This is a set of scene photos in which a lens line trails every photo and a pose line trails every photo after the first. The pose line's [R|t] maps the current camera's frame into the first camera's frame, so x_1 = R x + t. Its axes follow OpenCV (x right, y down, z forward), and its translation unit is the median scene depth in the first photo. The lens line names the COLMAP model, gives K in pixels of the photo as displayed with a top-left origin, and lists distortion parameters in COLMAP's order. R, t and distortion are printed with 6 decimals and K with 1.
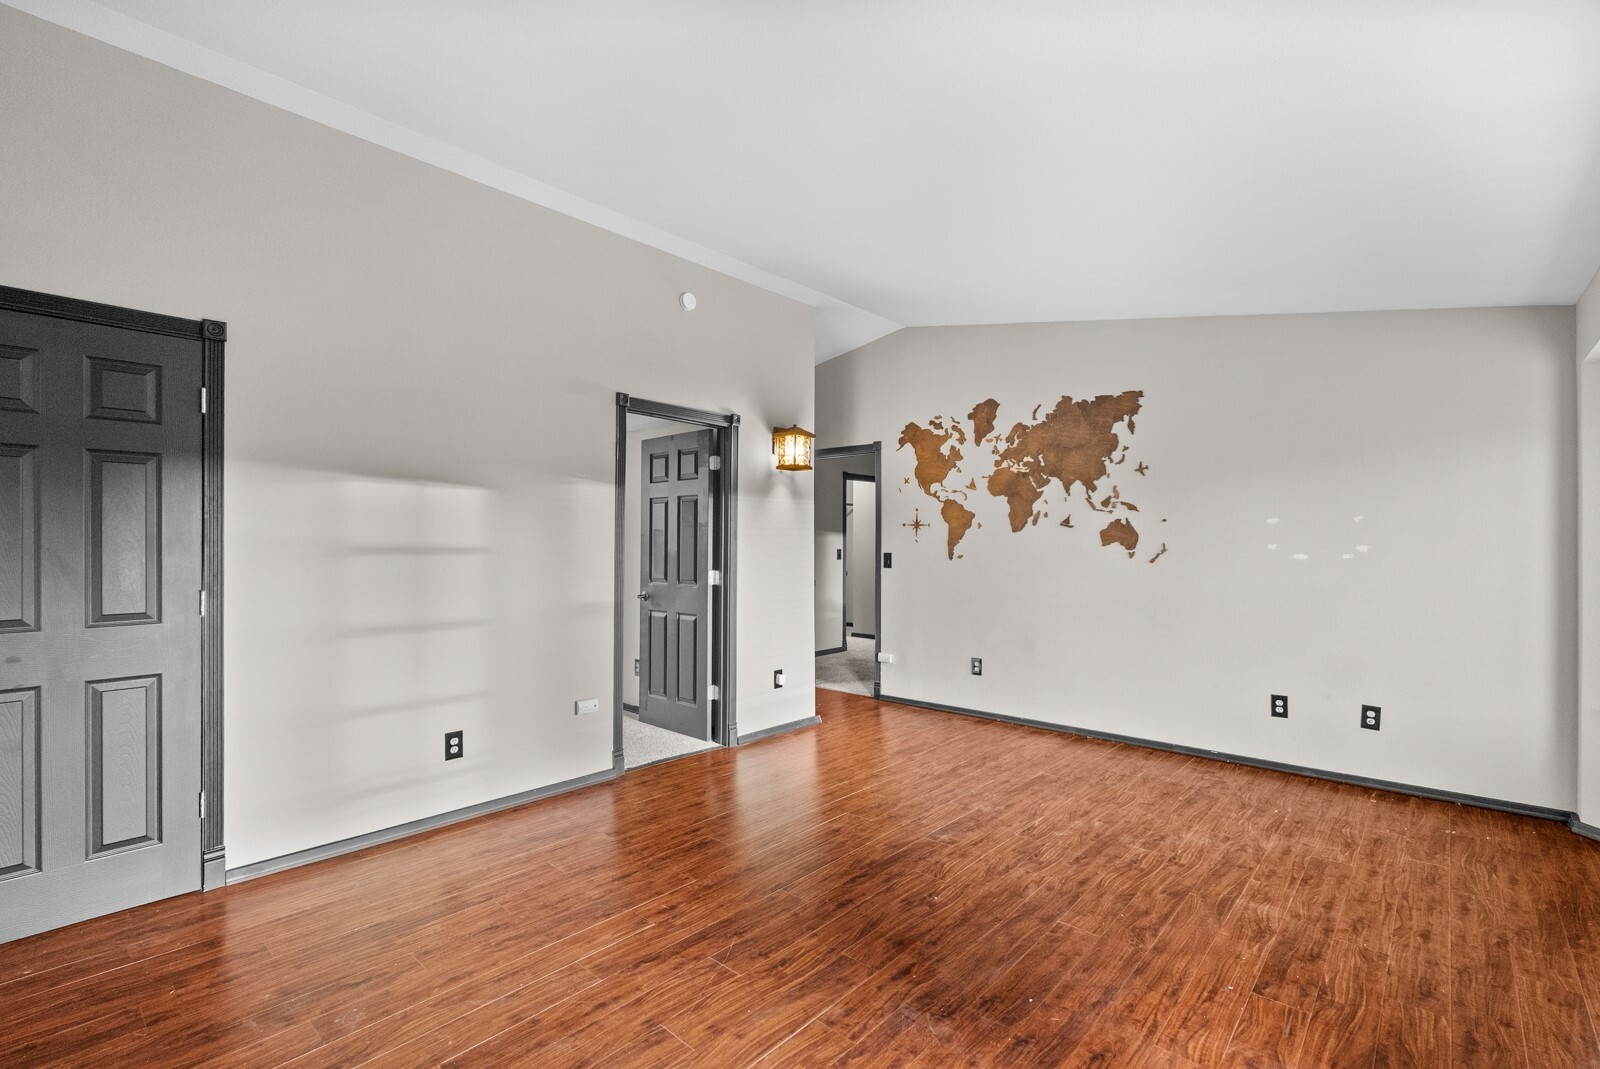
lens RADIAL K [[719.8, 0, 804.2], [0, 719.8, 534.0], [0, 0, 1]] dist [-0.001129, 0.000245]
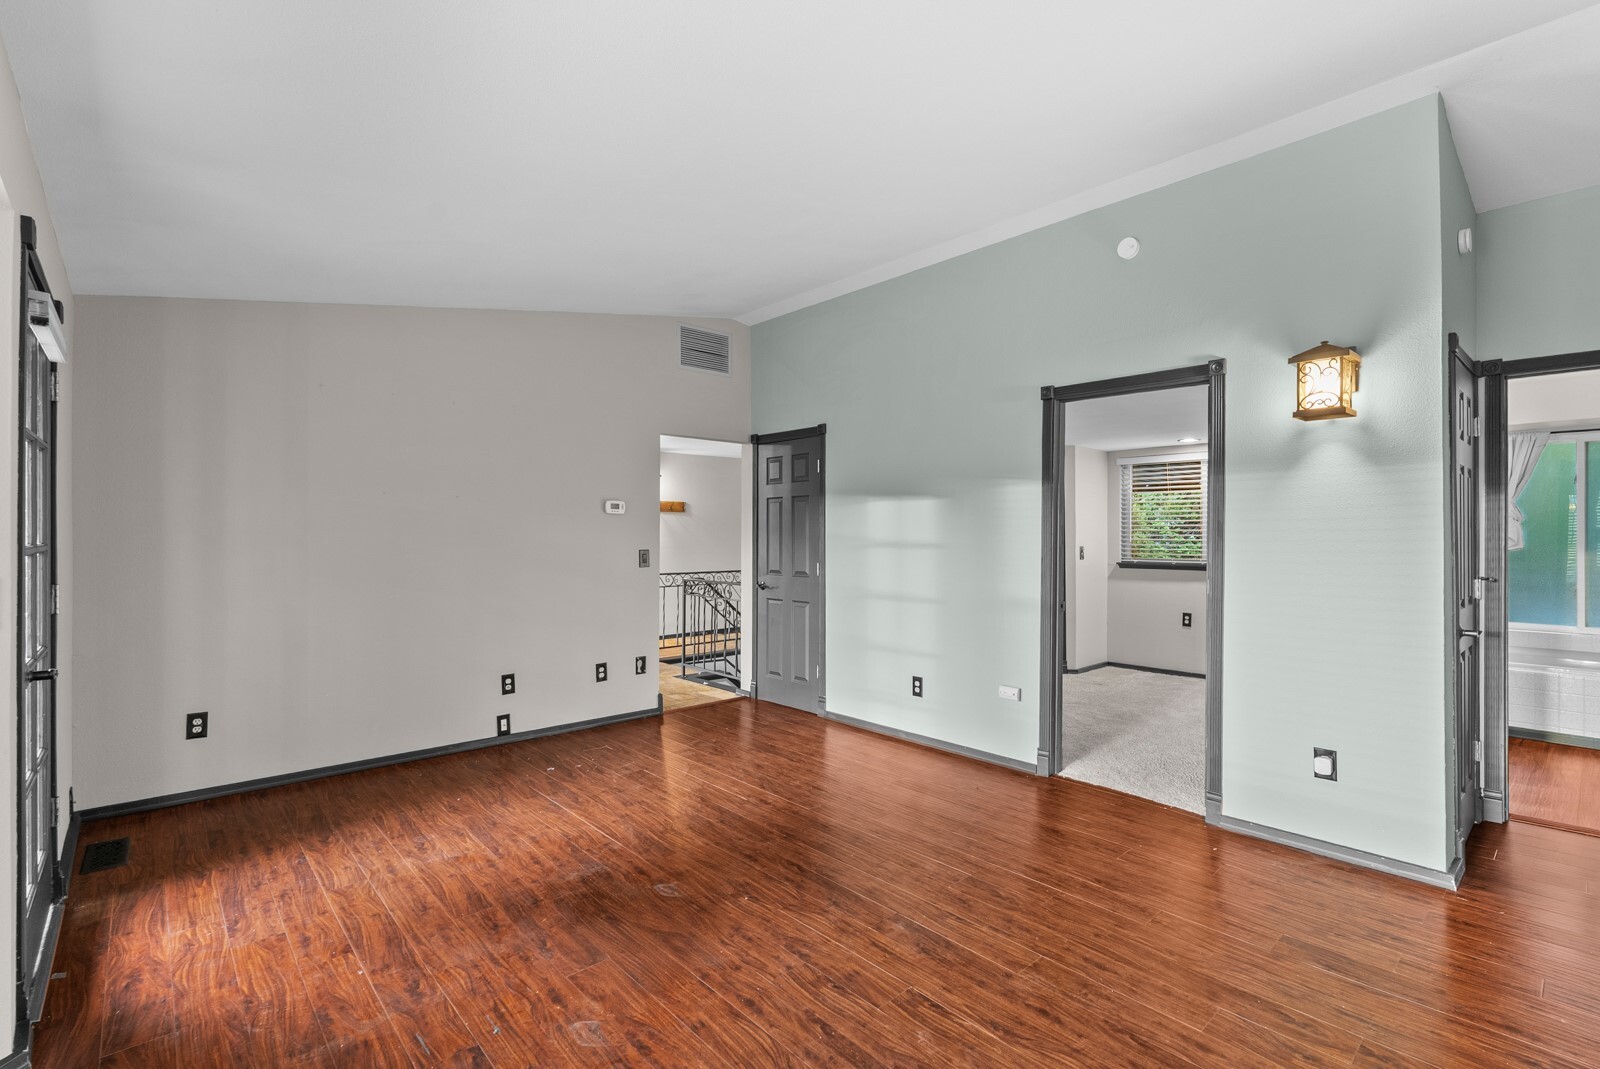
lens RADIAL K [[728.6, 0, 807.6], [0, 728.6, 530.9], [0, 0, 1]] dist [-0.001176, 0.000174]
pose [[-0.100300, -0.011768, -0.994888, 0.862331], [0.010852, 0.999858, -0.012921, 0.010422], [0.994898, -0.012093, -0.100158, 0.873158]]
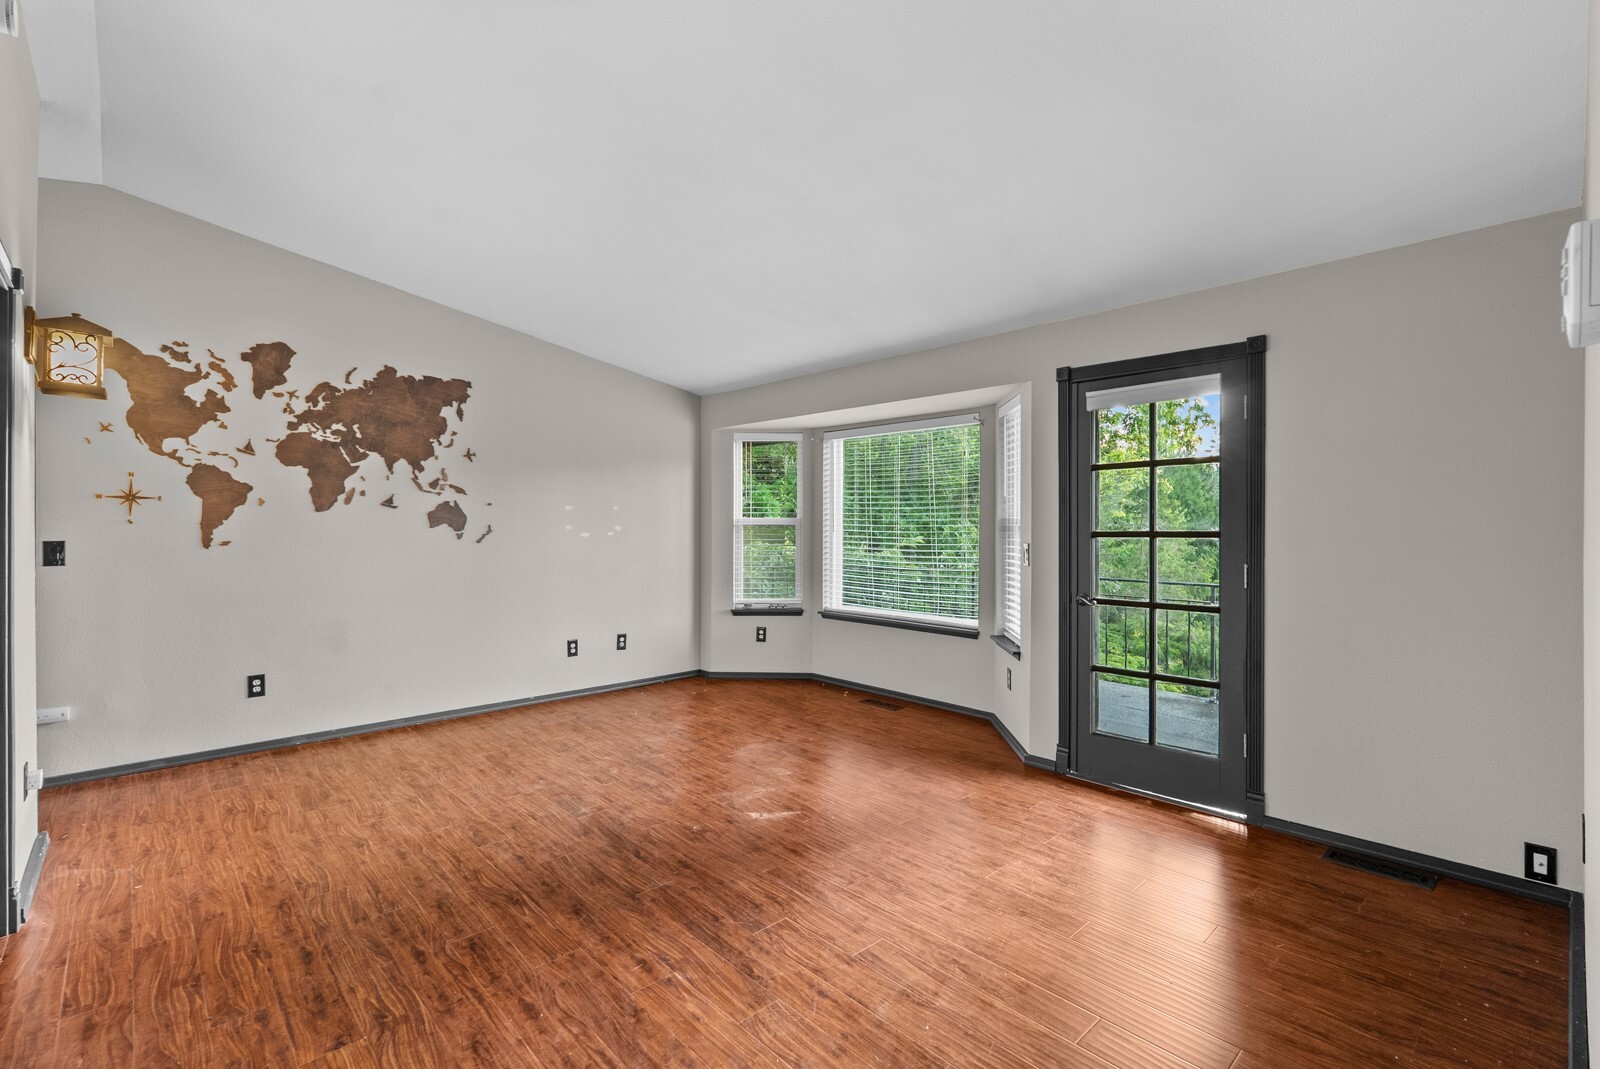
lens RADIAL K [[719.8, 0, 804.2], [0, 719.8, 534.0], [0, 0, 1]] dist [-0.001129, 0.000245]
pose [[0.087958, -0.015316, 0.996006, -0.710710], [-0.013771, 0.999768, 0.016590, 0.001943], [-0.996029, -0.015175, 0.087726, 0.531774]]
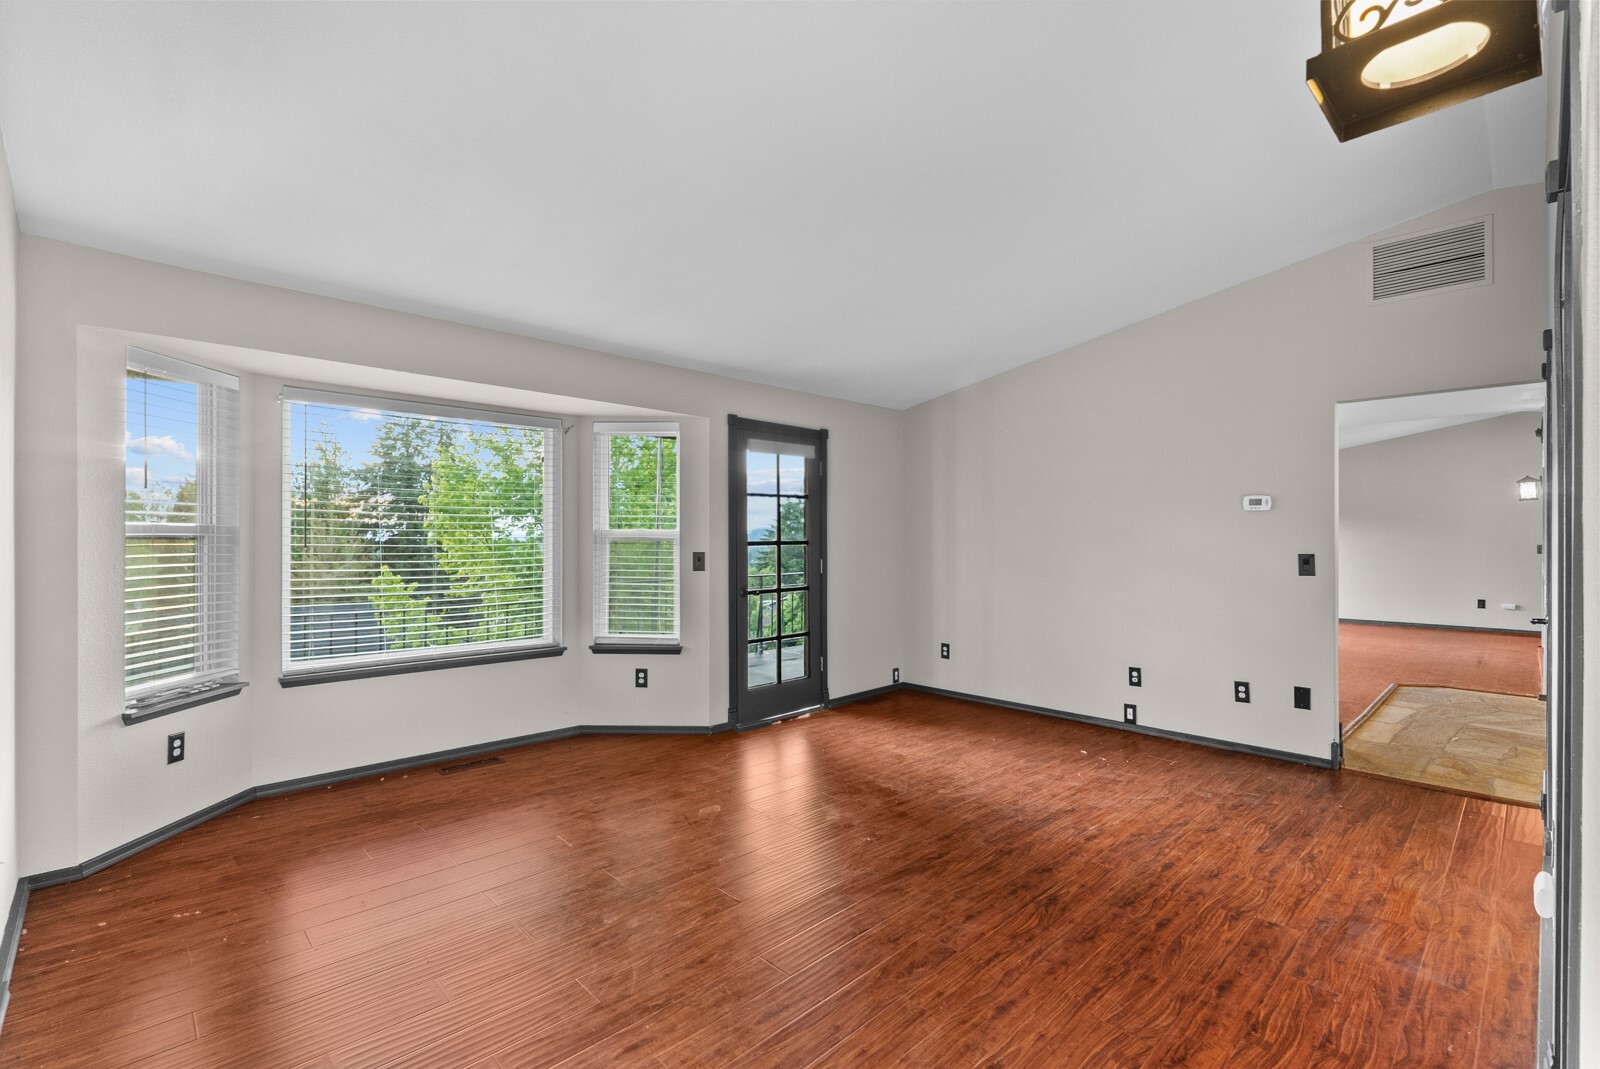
lens RADIAL K [[719.8, 0, 804.2], [0, 719.8, 534.0], [0, 0, 1]] dist [-0.001129, 0.000245]
pose [[-0.997645, -0.005628, 0.068360, 0.153420], [-0.006893, 0.999809, -0.018289, 0.020780], [-0.068244, -0.018717, -0.997493, 1.608626]]
